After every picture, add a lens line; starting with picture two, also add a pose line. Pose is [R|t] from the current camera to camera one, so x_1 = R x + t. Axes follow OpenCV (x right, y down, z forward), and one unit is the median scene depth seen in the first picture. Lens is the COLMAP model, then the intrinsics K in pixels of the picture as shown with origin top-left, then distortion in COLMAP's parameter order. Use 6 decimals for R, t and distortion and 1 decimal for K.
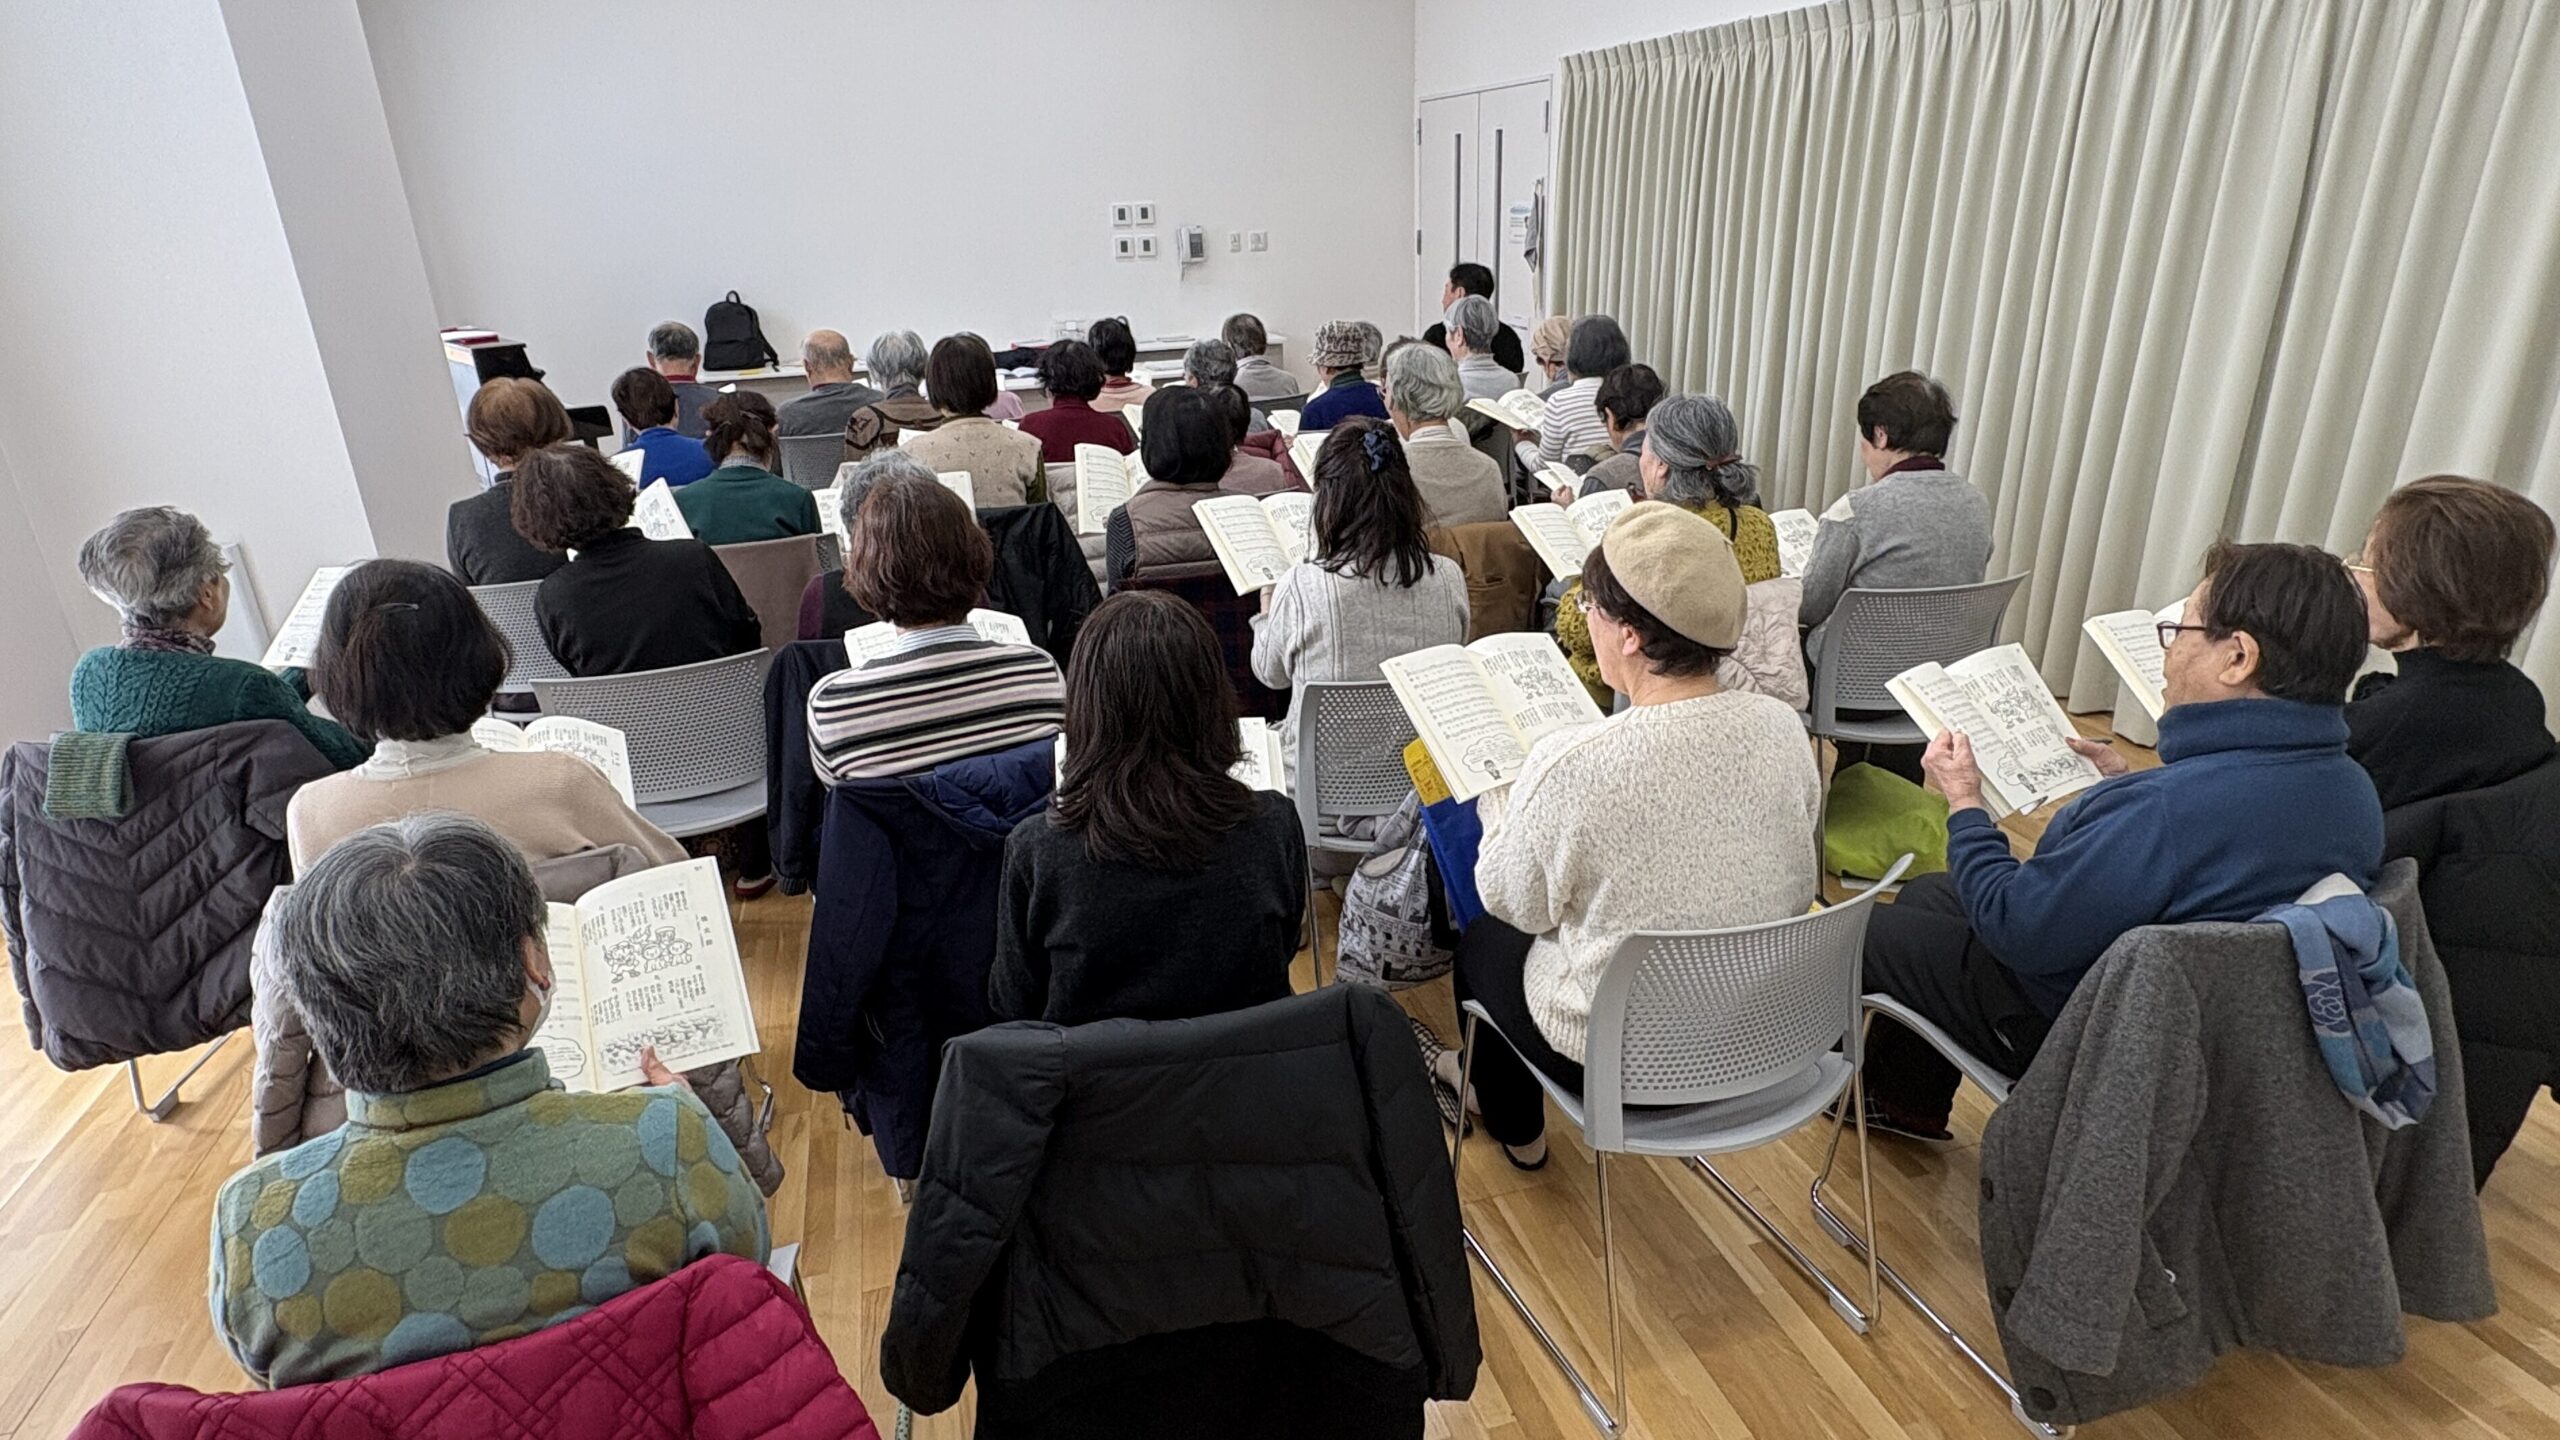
lens RADIAL K [[1312.2, 0, 1286.5], [0, 1312.2, 714.1], [0, 0, 1]] dist [-0.019613, -0.001149]
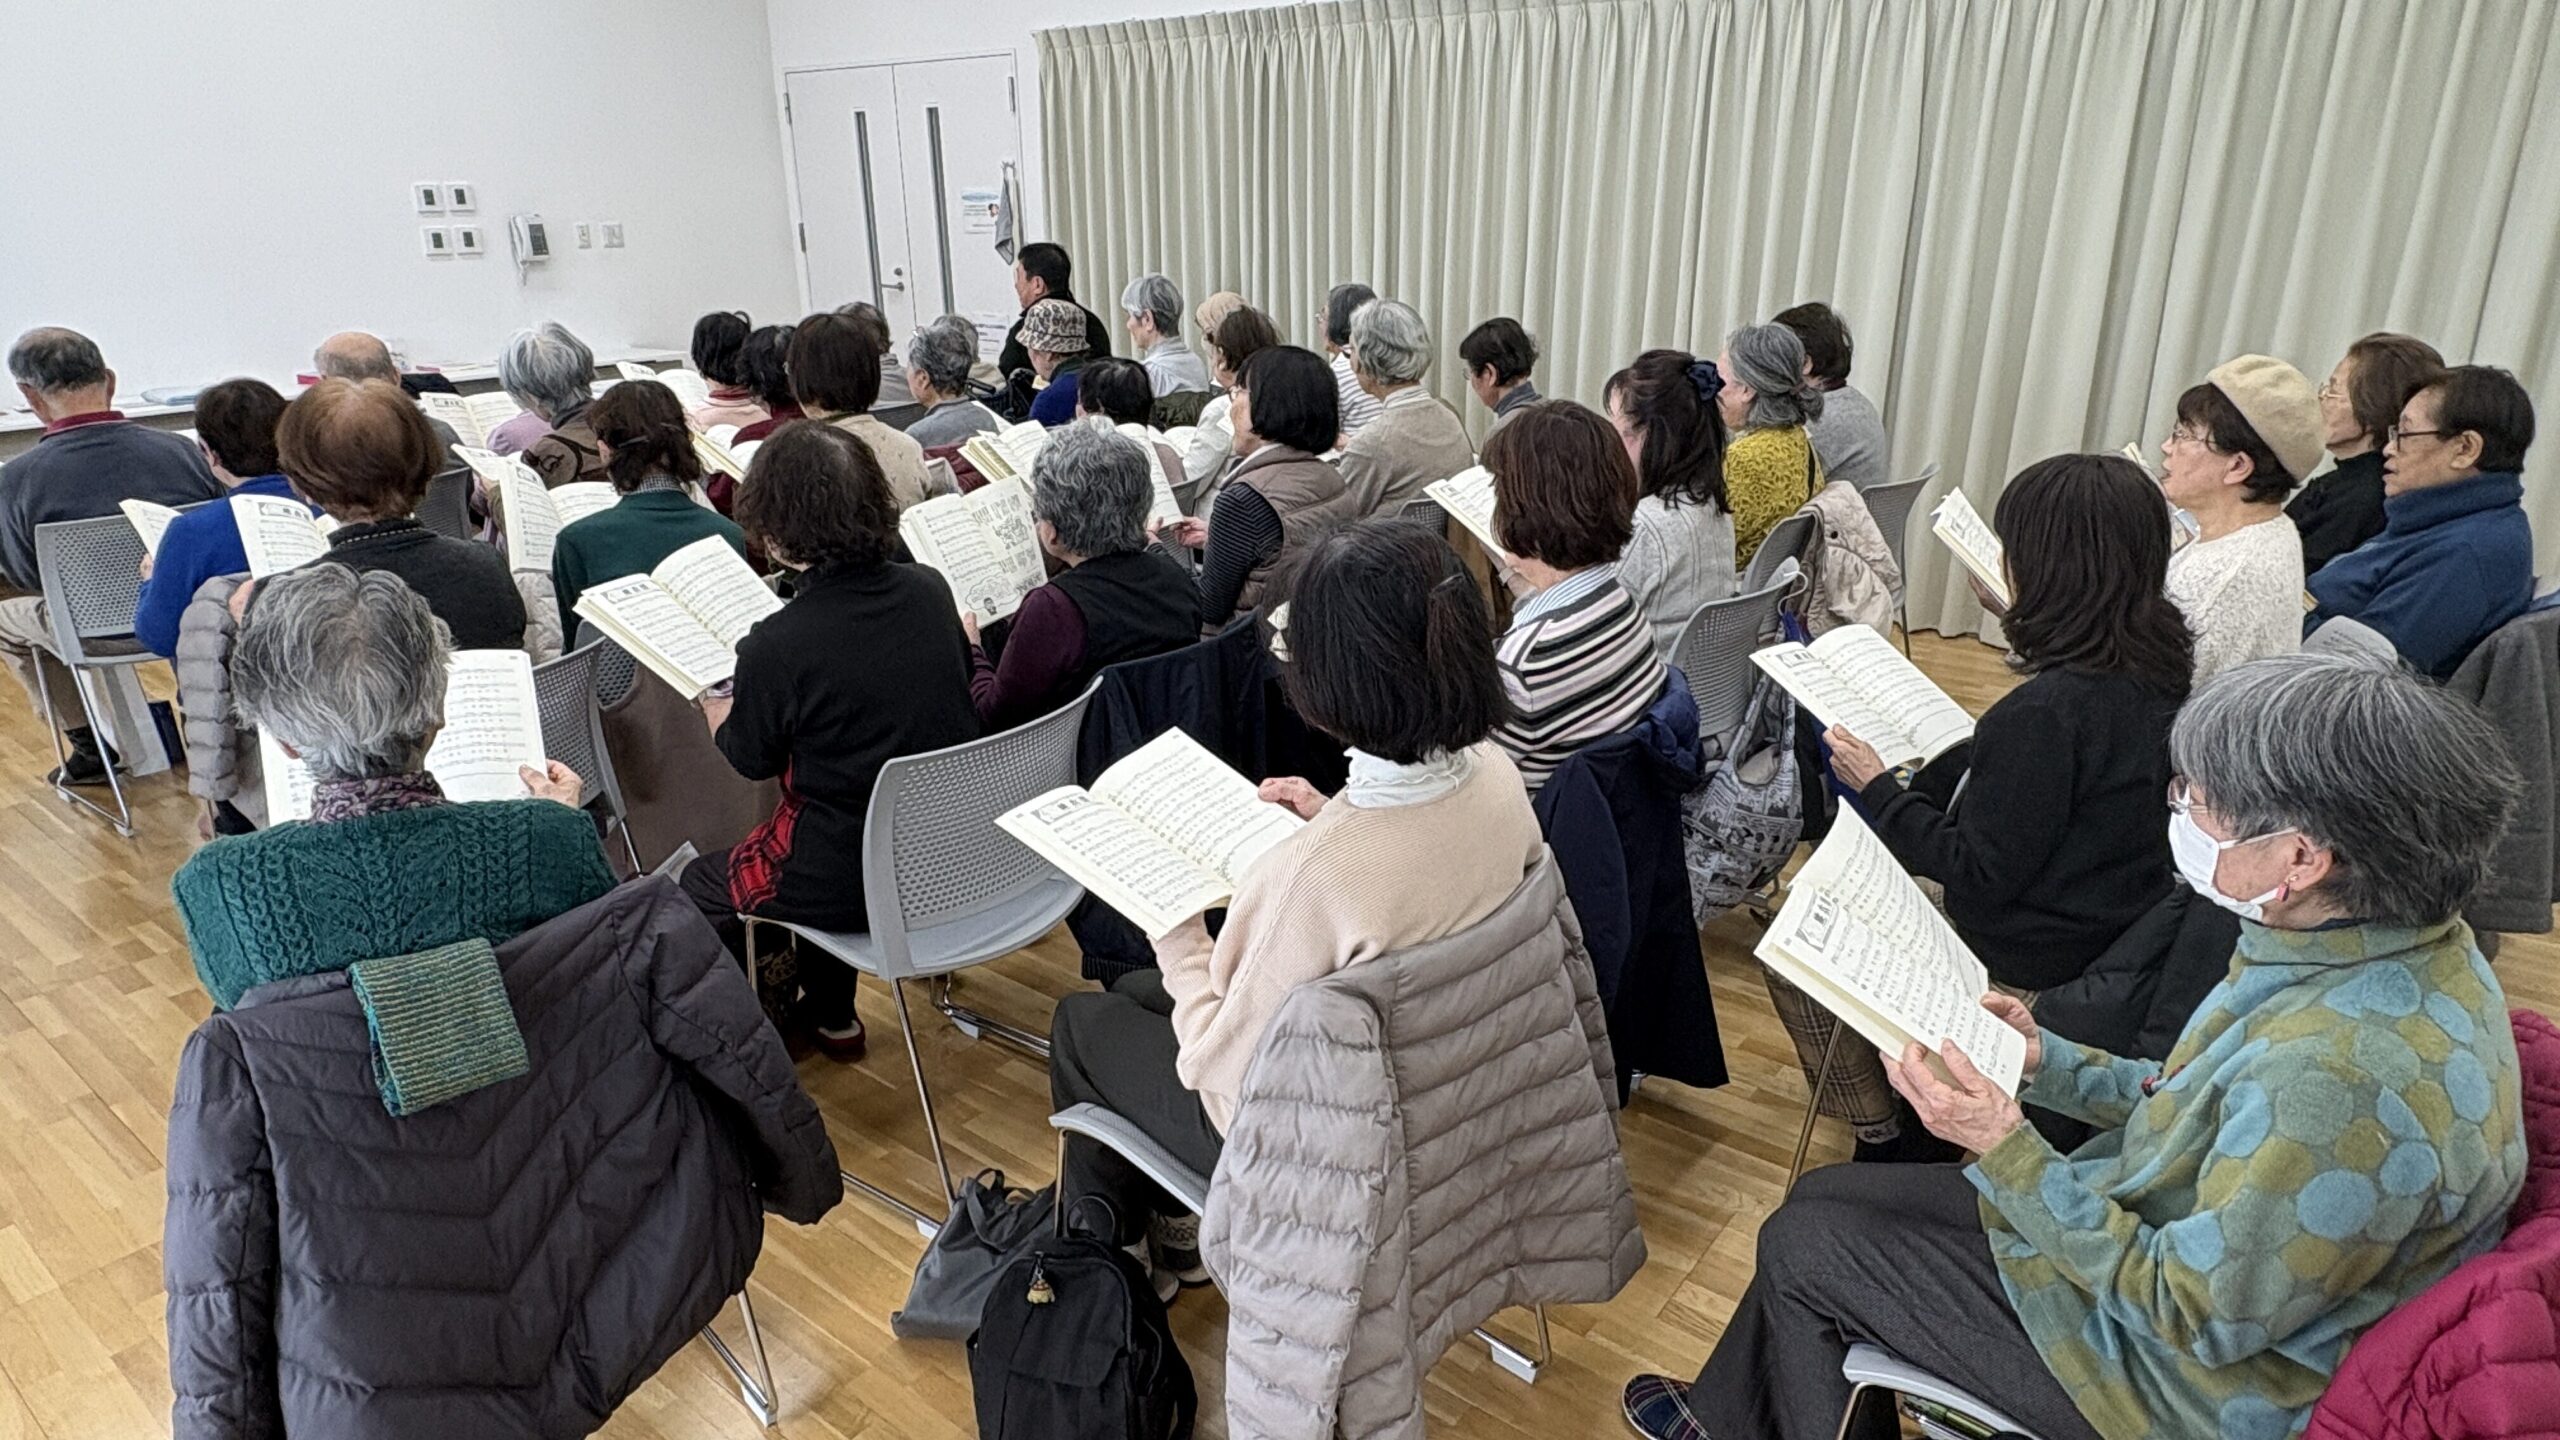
lens RADIAL K [[1480.6, 0, 1276.6], [0, 1480.6, 726.1], [0, 0, 1]] dist [-0.007769, -0.001875]
pose [[0.824958, -0.175460, 0.537269, -0.600406], [0.196381, 0.980351, 0.018624, -0.013114], [-0.529980, 0.090145, 0.843205, 0.142419]]
